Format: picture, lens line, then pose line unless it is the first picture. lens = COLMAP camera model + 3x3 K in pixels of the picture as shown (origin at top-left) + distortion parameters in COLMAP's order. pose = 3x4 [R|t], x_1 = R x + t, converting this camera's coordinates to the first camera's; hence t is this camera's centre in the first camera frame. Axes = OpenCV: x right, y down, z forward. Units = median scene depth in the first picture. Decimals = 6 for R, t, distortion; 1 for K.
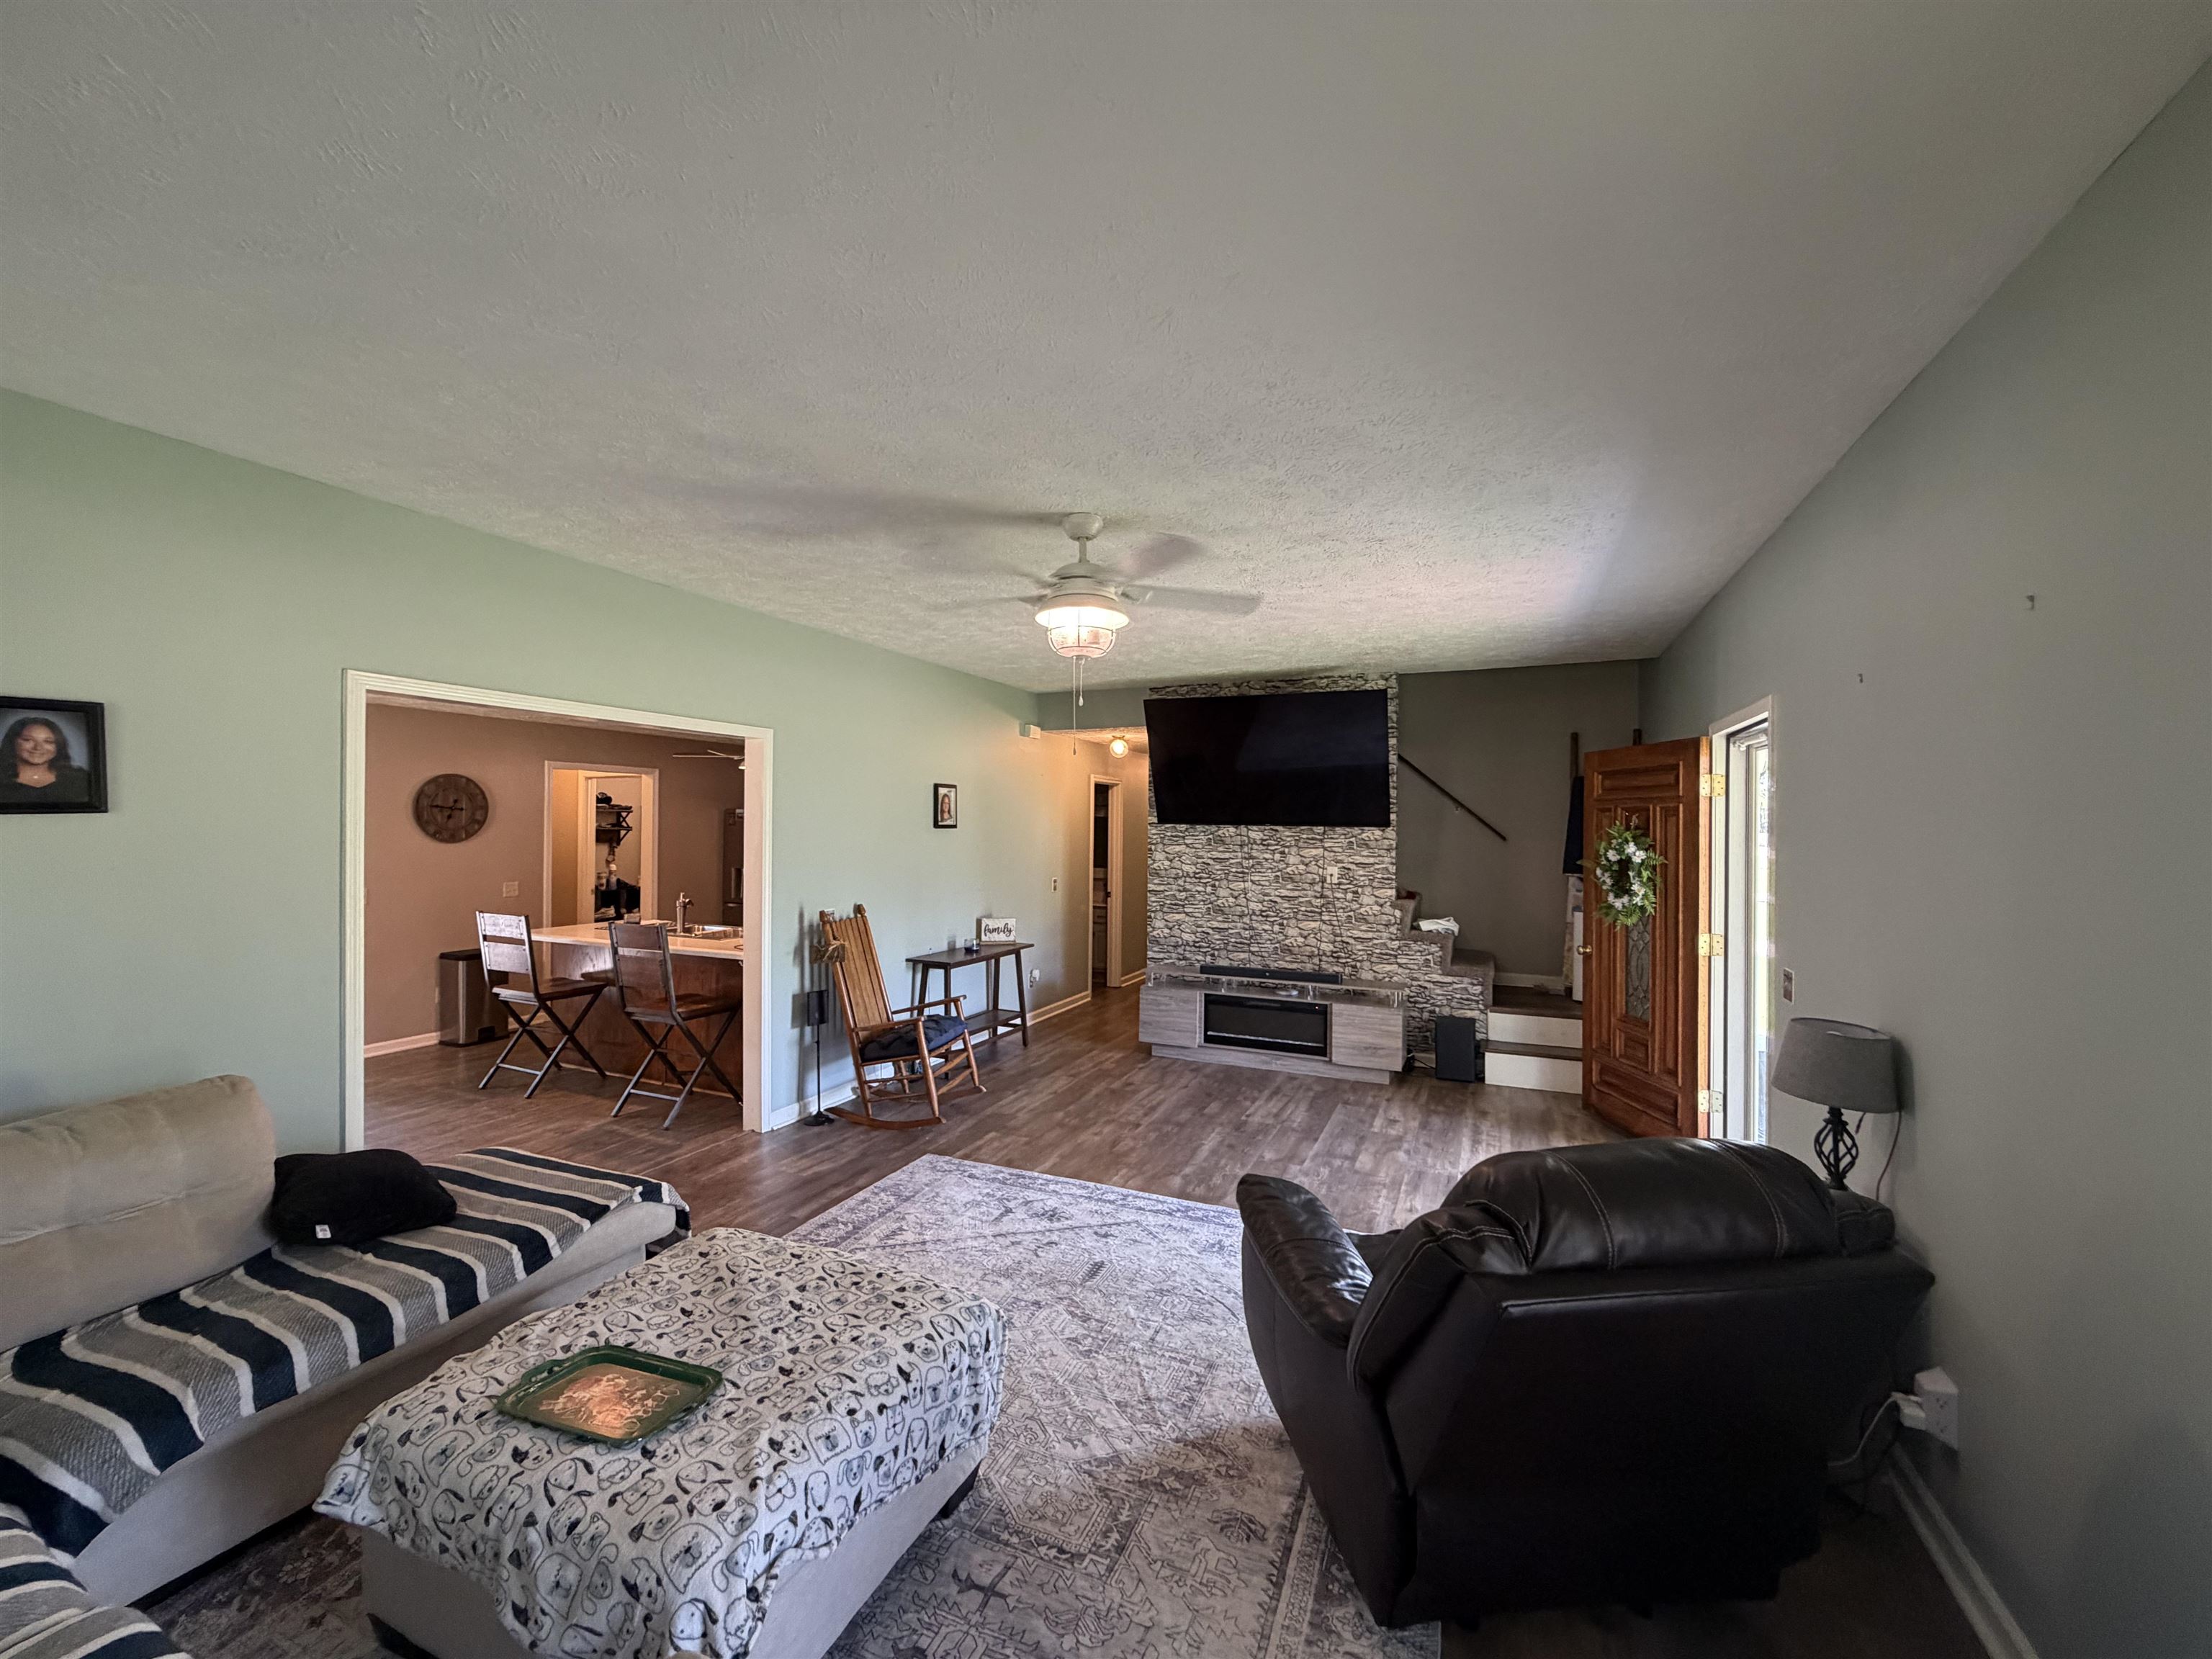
lens RADIAL K [[880.1, 0, 1098.7], [0, 880.1, 827.0], [0, 0, 1]] dist [-0.000503, -0.000015]
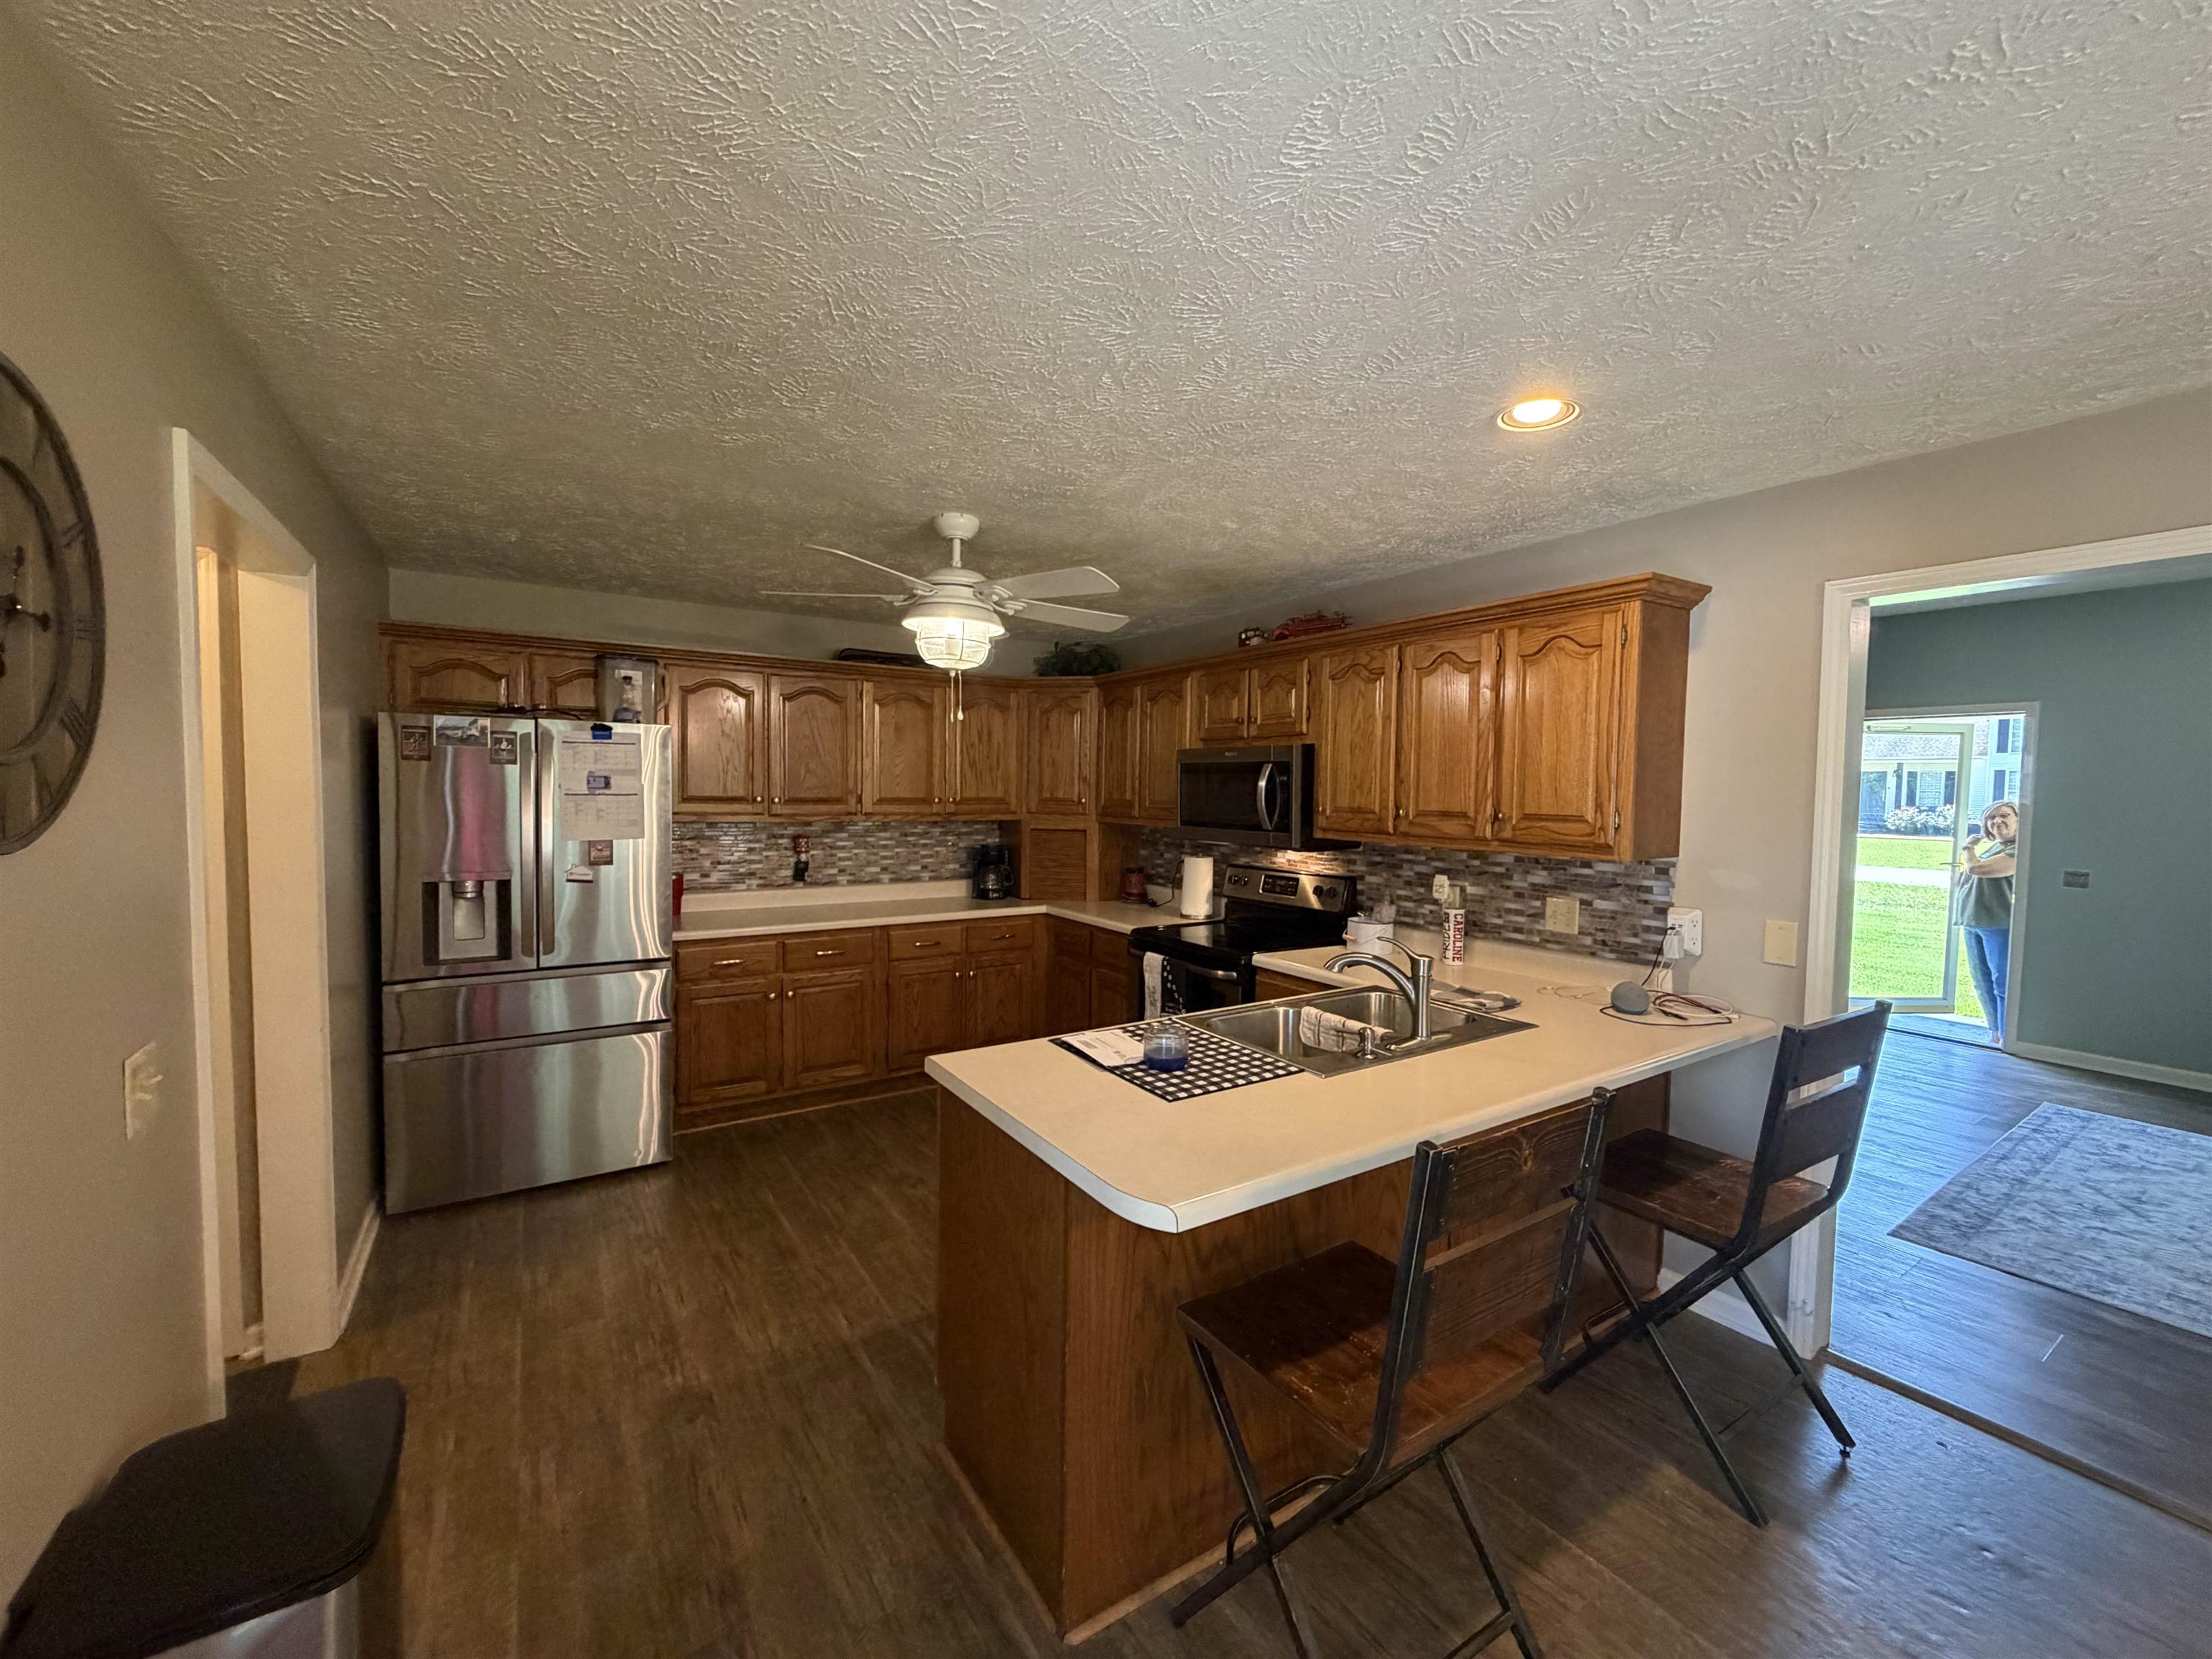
lens RADIAL K [[880.1, 0, 1098.7], [0, 880.1, 827.0], [0, 0, 1]] dist [-0.000503, -0.000015]
pose [[0.535819, -0.032367, 0.843712, -1.905550], [-0.014739, 0.998754, 0.047675, 0.034226], [-0.844204, -0.037980, 0.534675, 1.985987]]
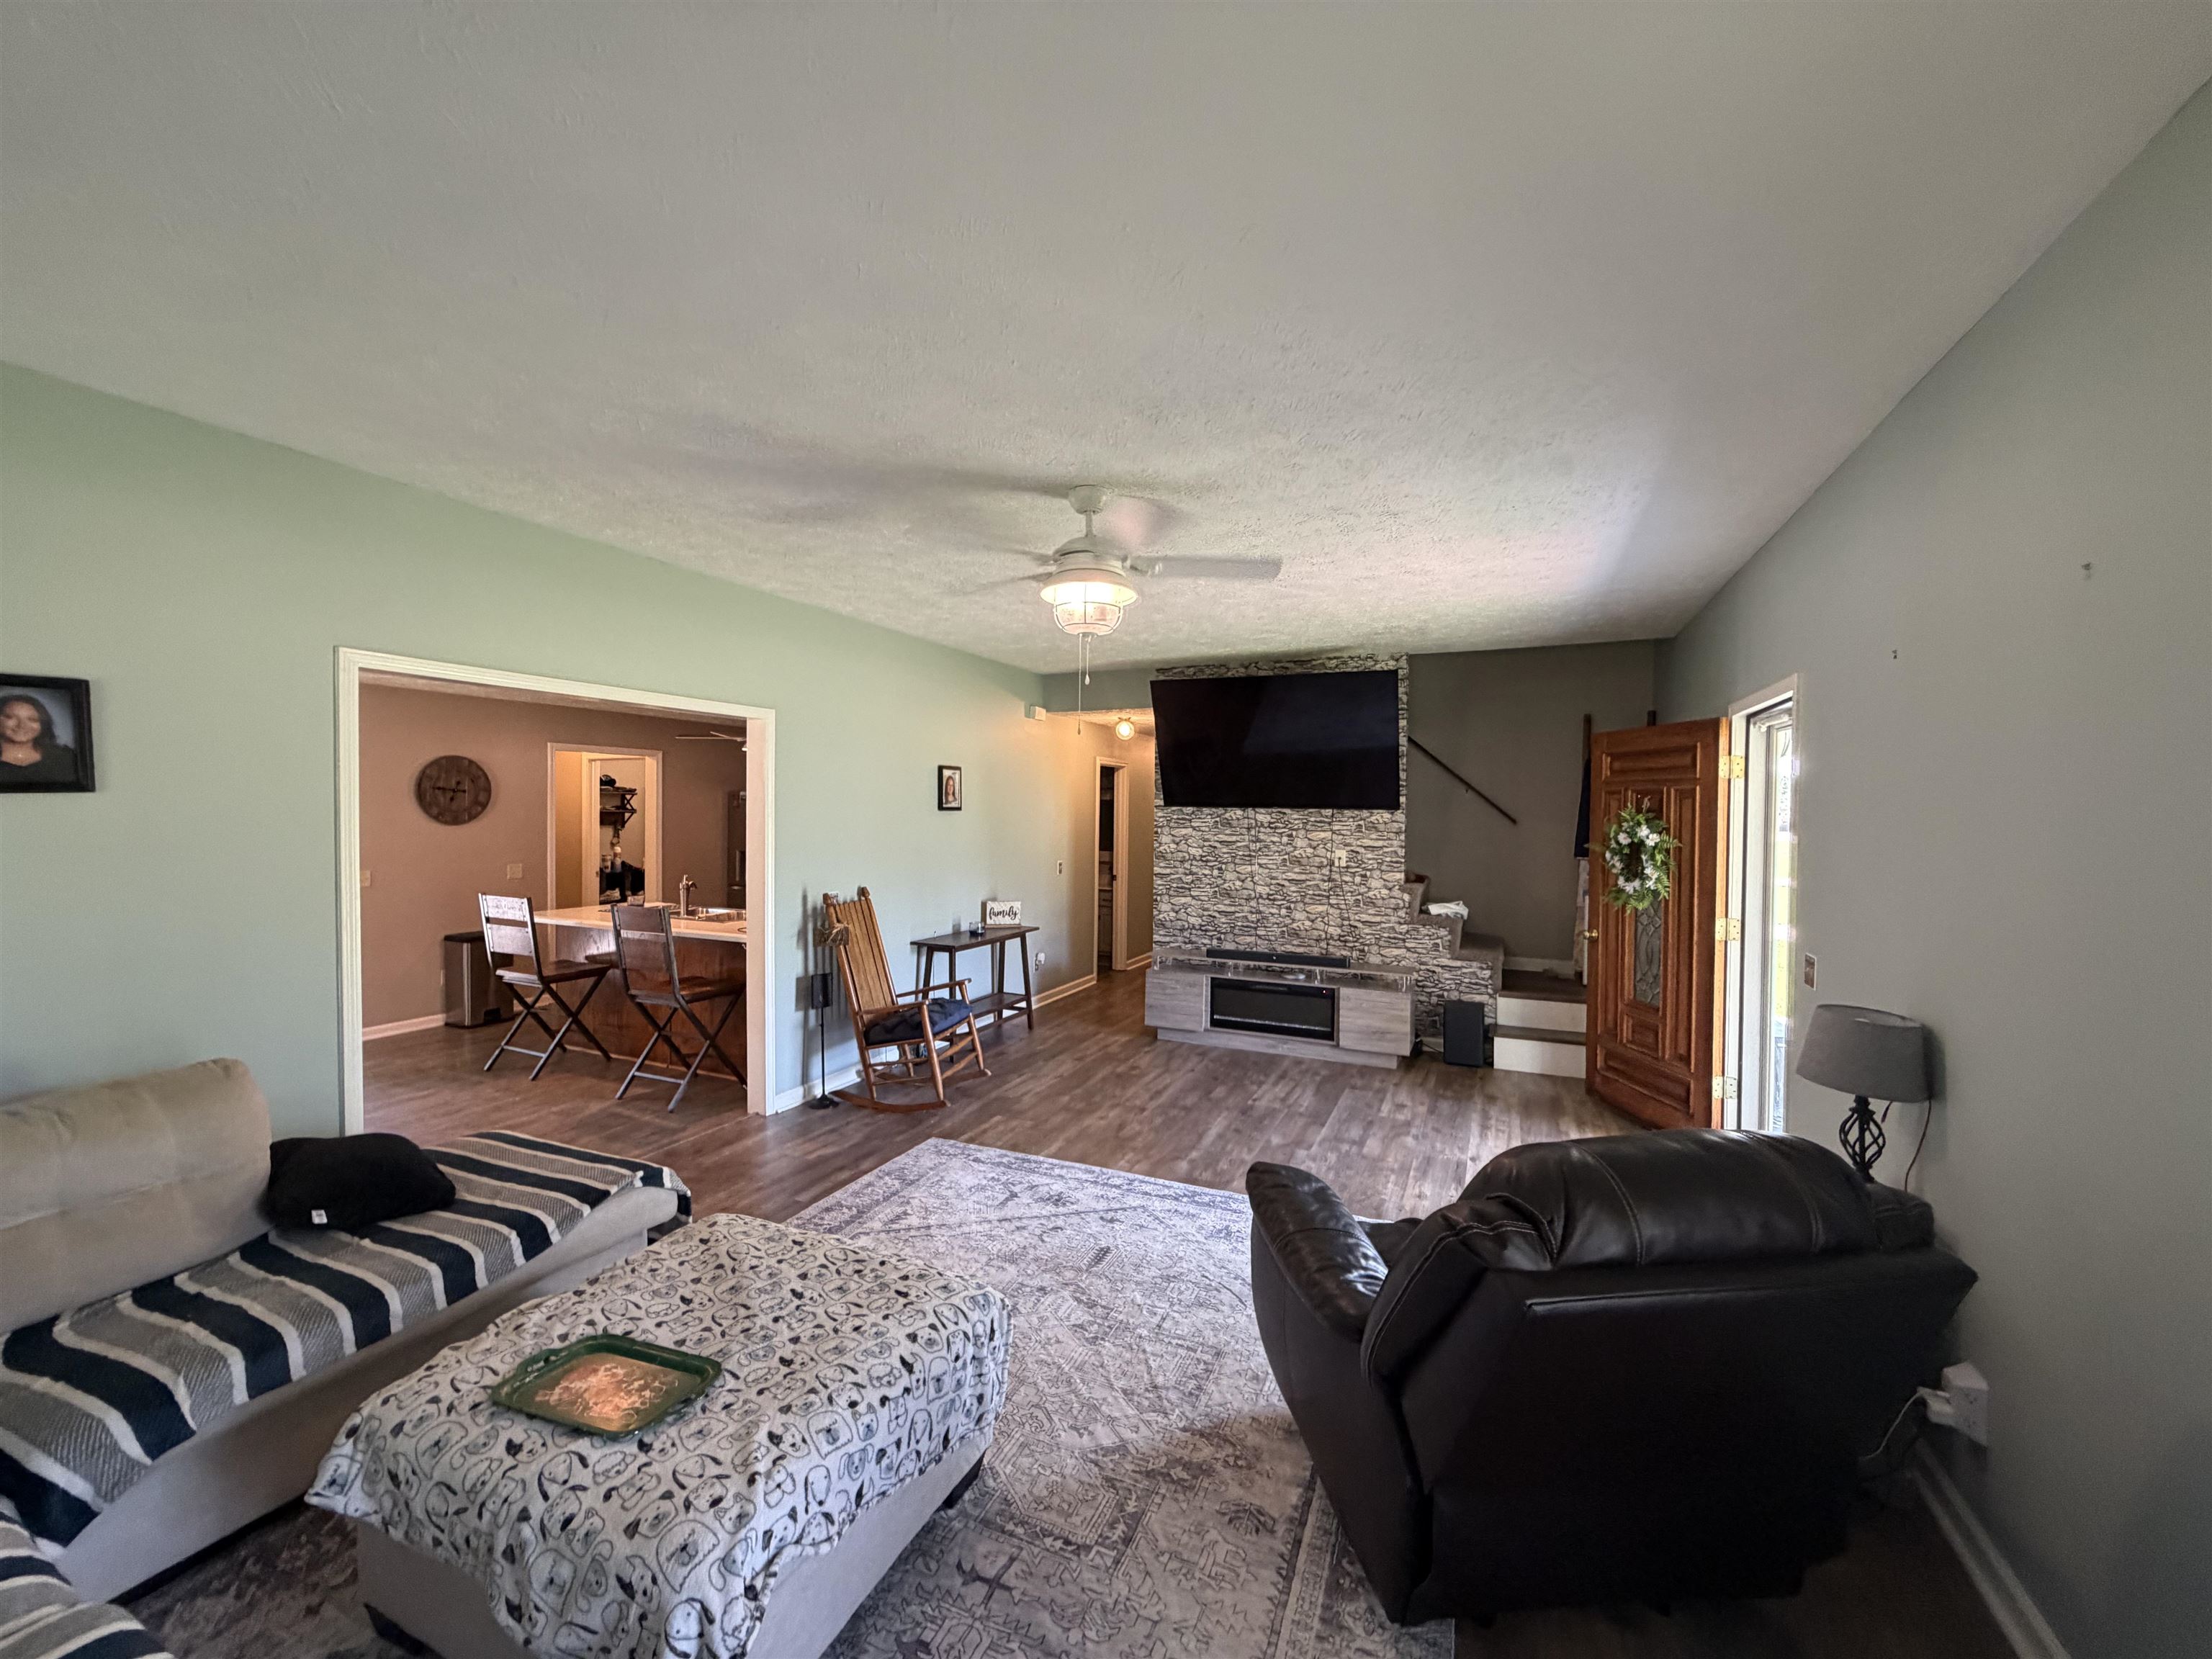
lens RADIAL K [[880.1, 0, 1098.7], [0, 880.1, 827.0], [0, 0, 1]] dist [-0.000503, -0.000015]
pose [[0.999982, 0.001110, -0.005887, -0.001775], [-0.001000, 0.999826, 0.018629, 0.003096], [0.005906, -0.018623, 0.999809, 0.022827]]
